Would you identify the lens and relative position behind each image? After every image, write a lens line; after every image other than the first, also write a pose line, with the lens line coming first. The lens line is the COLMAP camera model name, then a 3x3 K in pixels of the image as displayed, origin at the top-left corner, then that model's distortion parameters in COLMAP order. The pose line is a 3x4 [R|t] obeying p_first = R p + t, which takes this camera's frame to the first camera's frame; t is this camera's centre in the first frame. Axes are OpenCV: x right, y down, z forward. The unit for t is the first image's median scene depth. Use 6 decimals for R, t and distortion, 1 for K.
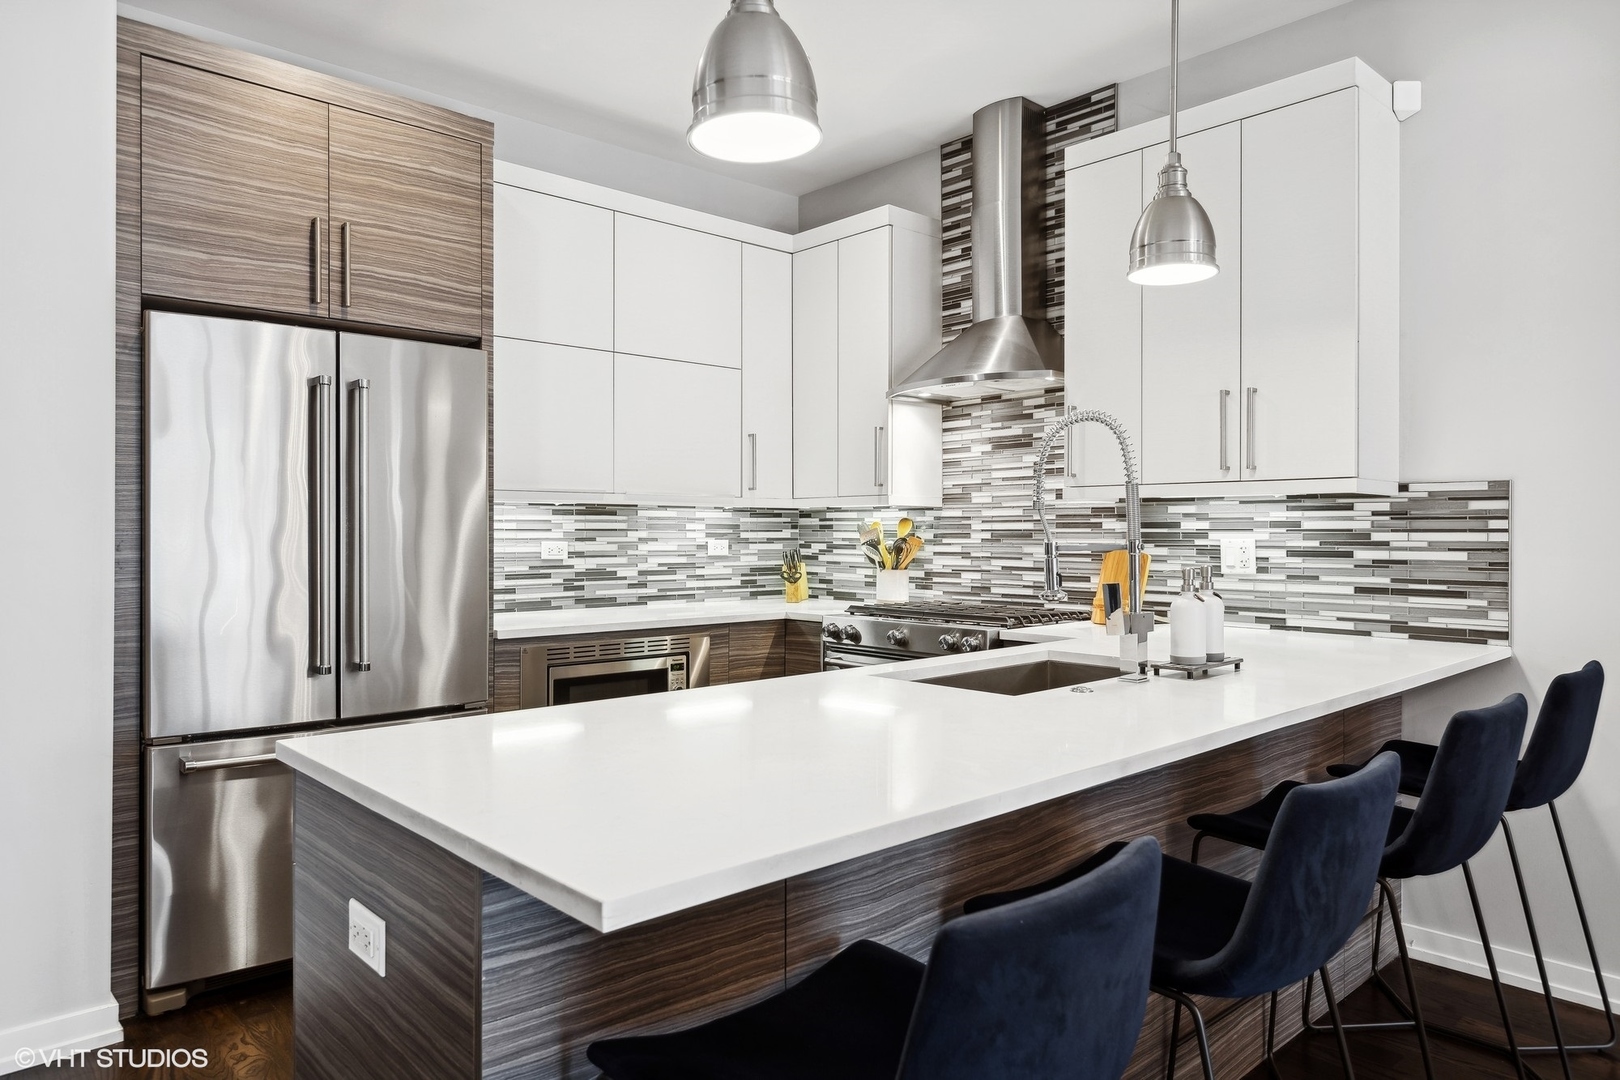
lens RADIAL K [[1059.6, 0, 819.8], [0, 1059.6, 529.9], [0, 0, 1]] dist [-0.001621, -0.000931]
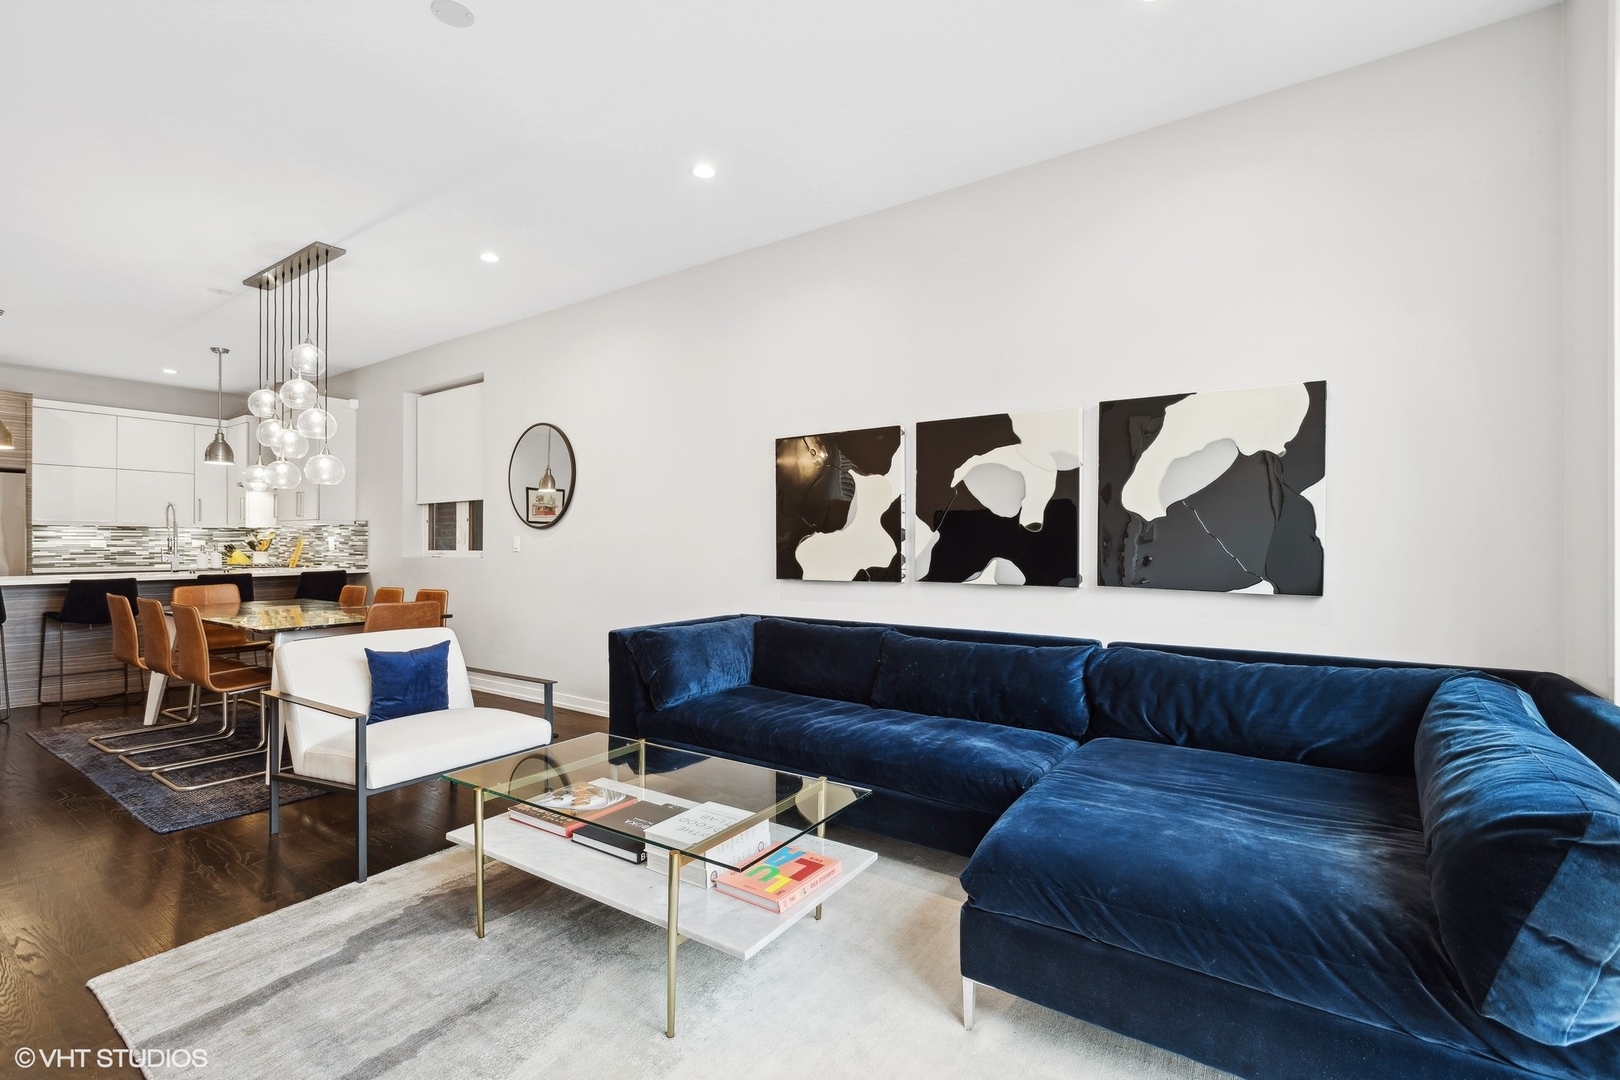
lens RADIAL K [[721.8, 0, 812.4], [0, 721.8, 542.1], [0, 0, 1]] dist [0.000681, -0.002144]
pose [[0.975154, -0.000135, 0.221529, 1.237843], [0.000262, 1.000000, -0.000545, 0.019229], [-0.221529, 0.000589, 0.975154, -1.286745]]
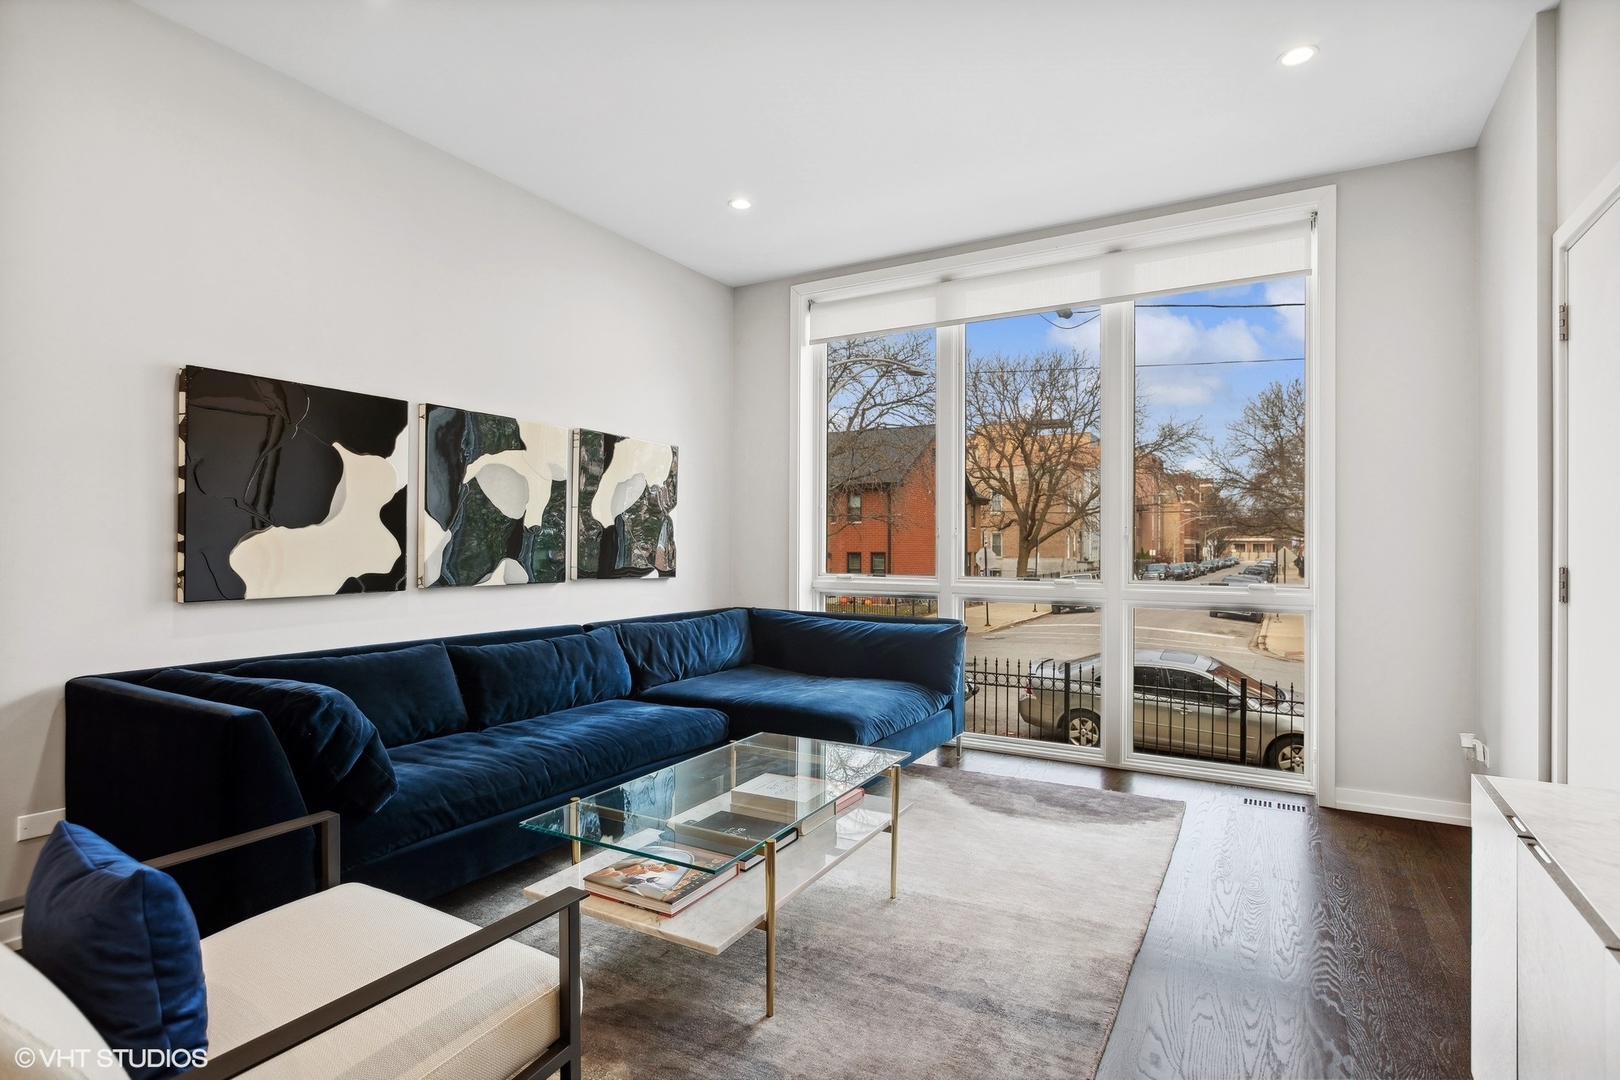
lens RADIAL K [[795.5, 0, 794.4], [0, 795.5, 544.2], [0, 0, 1]] dist [-0.006493, 0.000076]
pose [[-0.277924, 0.002107, 0.960601, 0.597530], [-0.006477, 0.999971, -0.004068, 0.021989], [-0.960581, -0.007352, -0.277903, -0.534902]]
